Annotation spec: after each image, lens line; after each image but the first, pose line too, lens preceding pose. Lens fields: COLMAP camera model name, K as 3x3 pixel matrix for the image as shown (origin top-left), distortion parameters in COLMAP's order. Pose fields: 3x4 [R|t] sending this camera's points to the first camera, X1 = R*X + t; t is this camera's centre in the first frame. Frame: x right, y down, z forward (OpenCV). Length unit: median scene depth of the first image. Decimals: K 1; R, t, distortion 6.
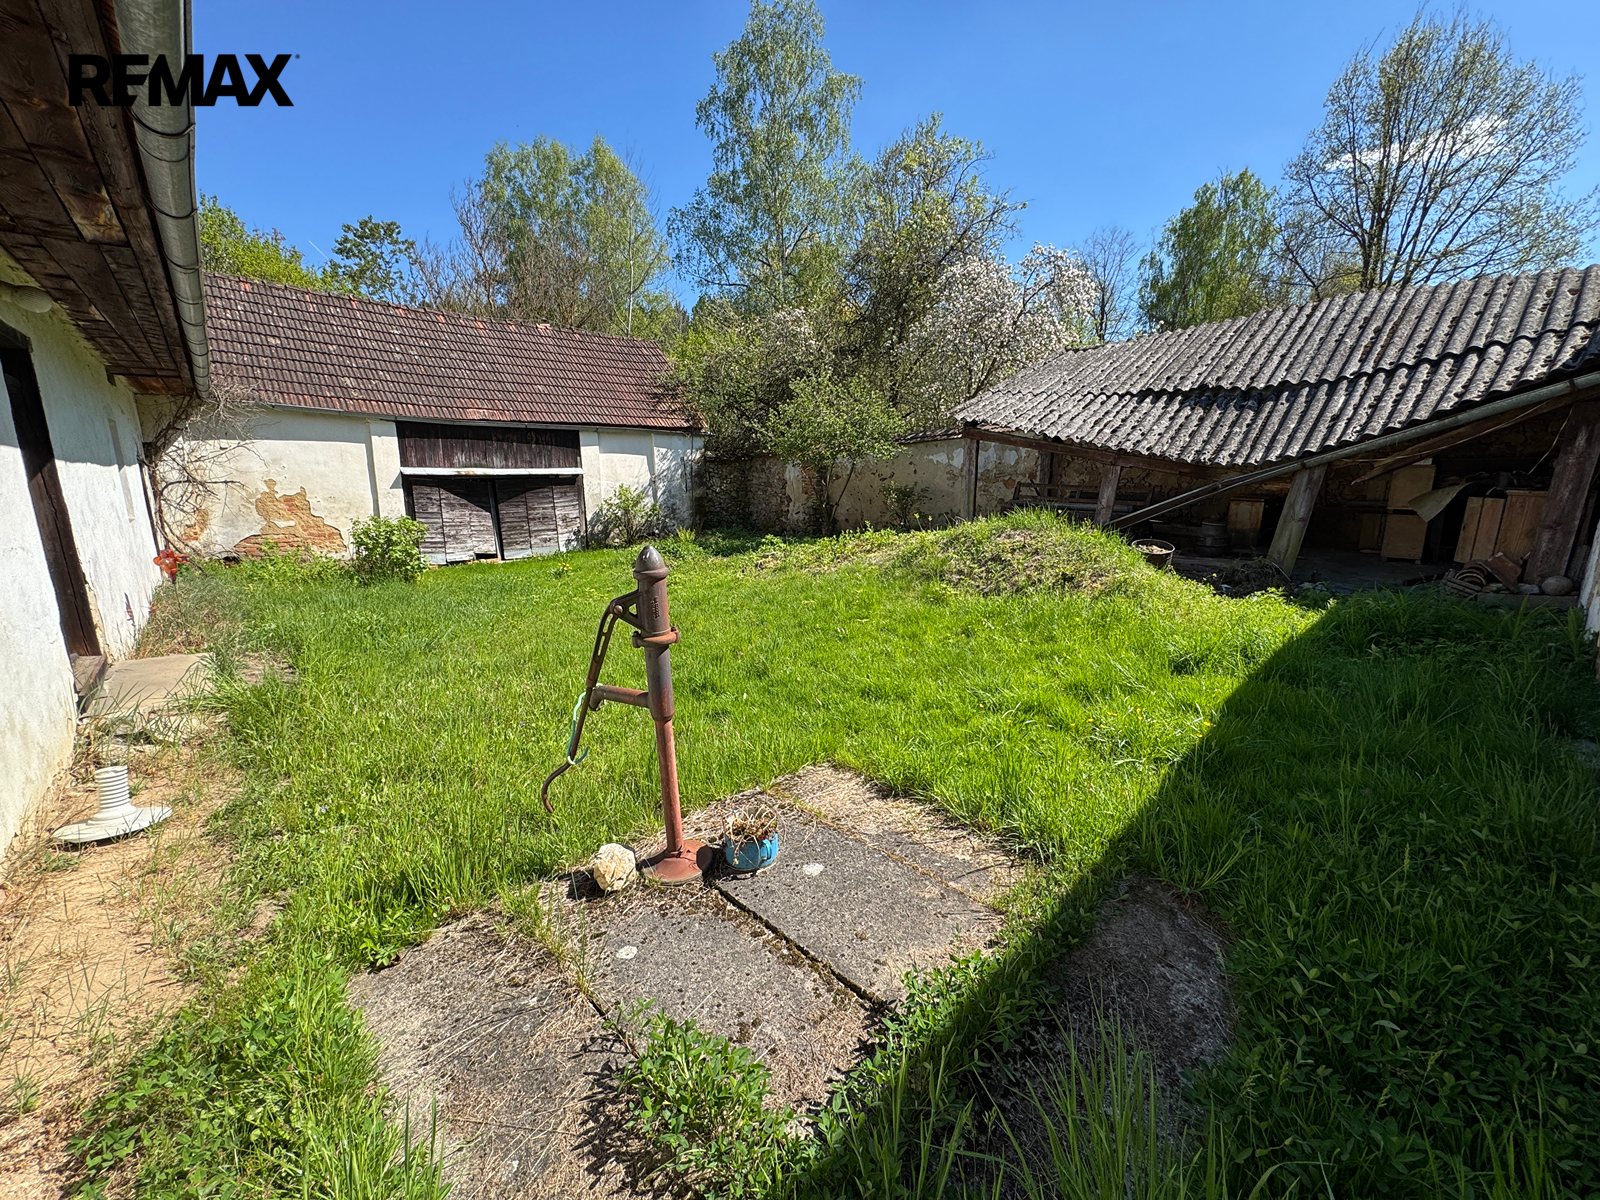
lens RADIAL K [[638.8, 0, 804.7], [0, 638.8, 594.2], [0, 0, 1]] dist [-0.000435, -0.000149]
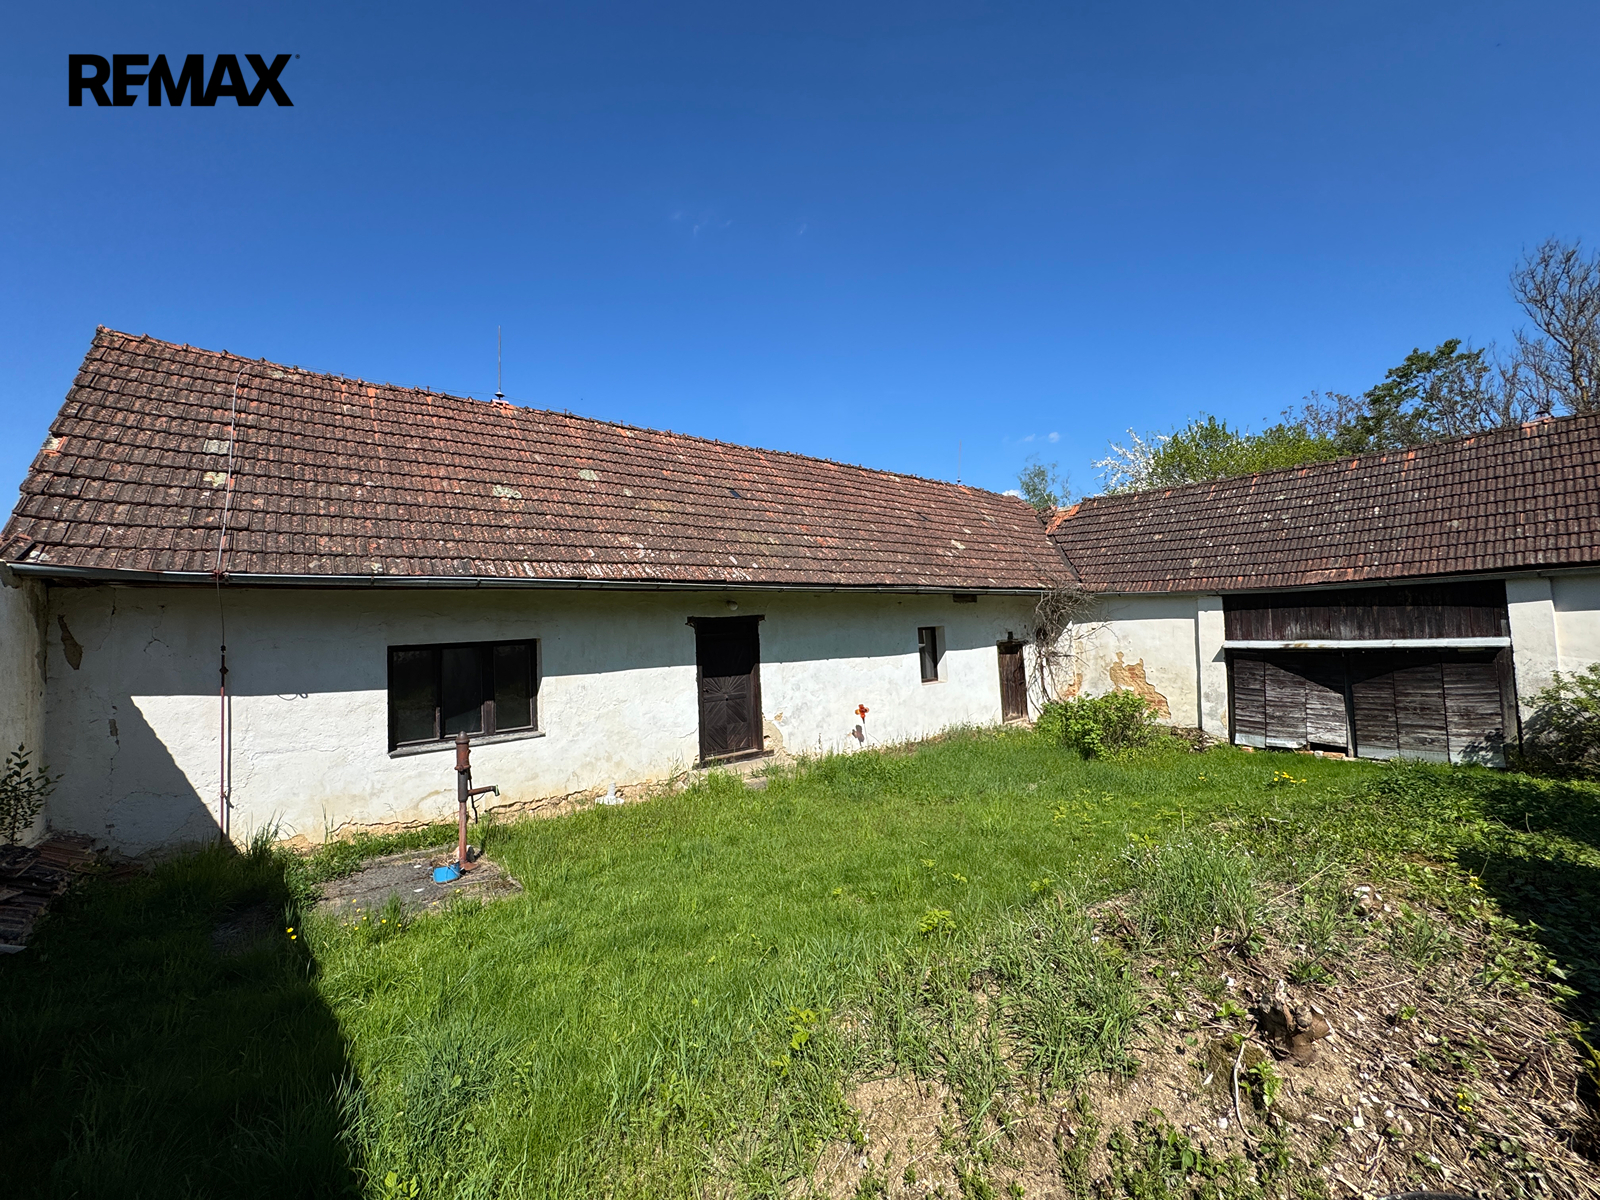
lens RADIAL K [[638.8, 0, 797.6], [0, 638.8, 598.6], [0, 0, 1]] dist [-0.000435, -0.000149]
pose [[-0.054144, -0.064255, -0.996464, 0.348382], [-0.166004, 0.984620, -0.054471, -0.090747], [0.984638, 0.162467, -0.063978, 0.369004]]
